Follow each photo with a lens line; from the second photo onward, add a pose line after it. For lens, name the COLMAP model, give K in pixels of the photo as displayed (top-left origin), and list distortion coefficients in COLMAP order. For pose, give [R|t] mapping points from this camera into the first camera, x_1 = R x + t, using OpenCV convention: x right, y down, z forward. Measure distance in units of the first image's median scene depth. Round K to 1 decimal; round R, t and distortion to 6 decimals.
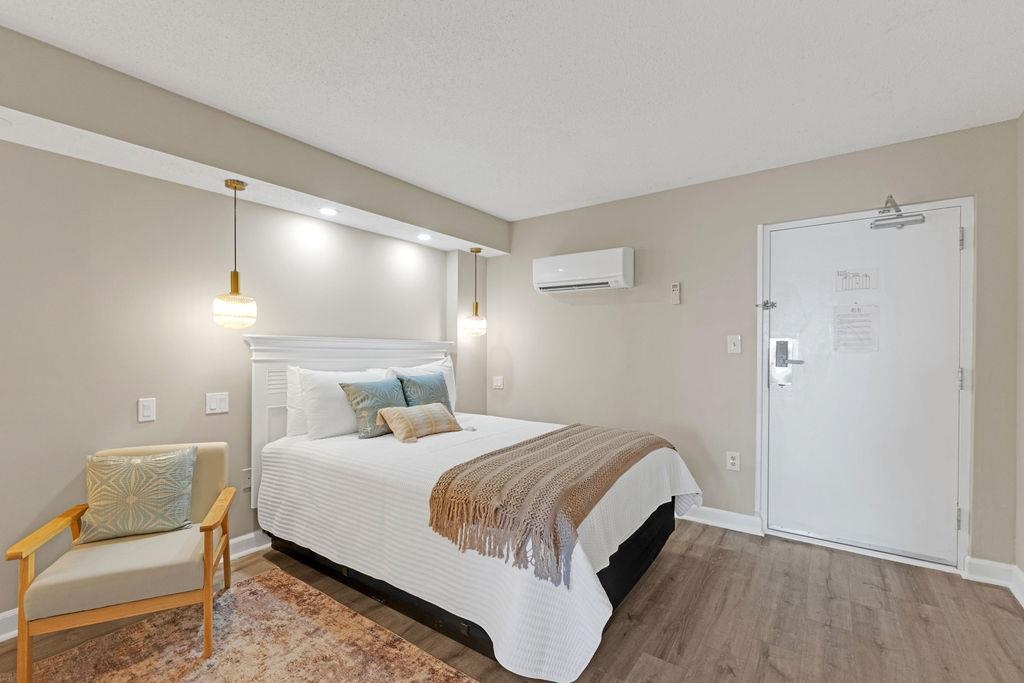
lens RADIAL K [[445.3, 0, 501.0], [0, 445.3, 354.4], [0, 0, 1]] dist [0.001047, -0.001553]
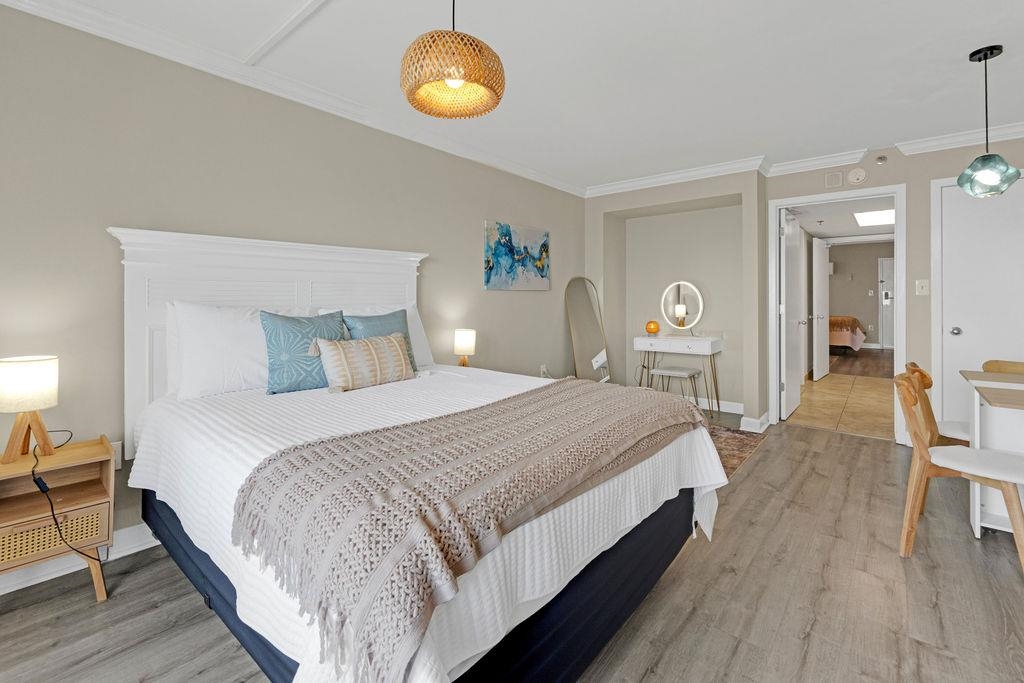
lens RADIAL K [[445.3, 0, 530.7], [0, 445.3, 300.3], [0, 0, 1]] dist [0.001047, -0.001553]
pose [[0.998482, -0.006979, -0.054643, -1.914696], [0.006520, 0.999942, -0.008563, 0.044610], [0.054699, 0.008193, 0.998469, -2.568687]]
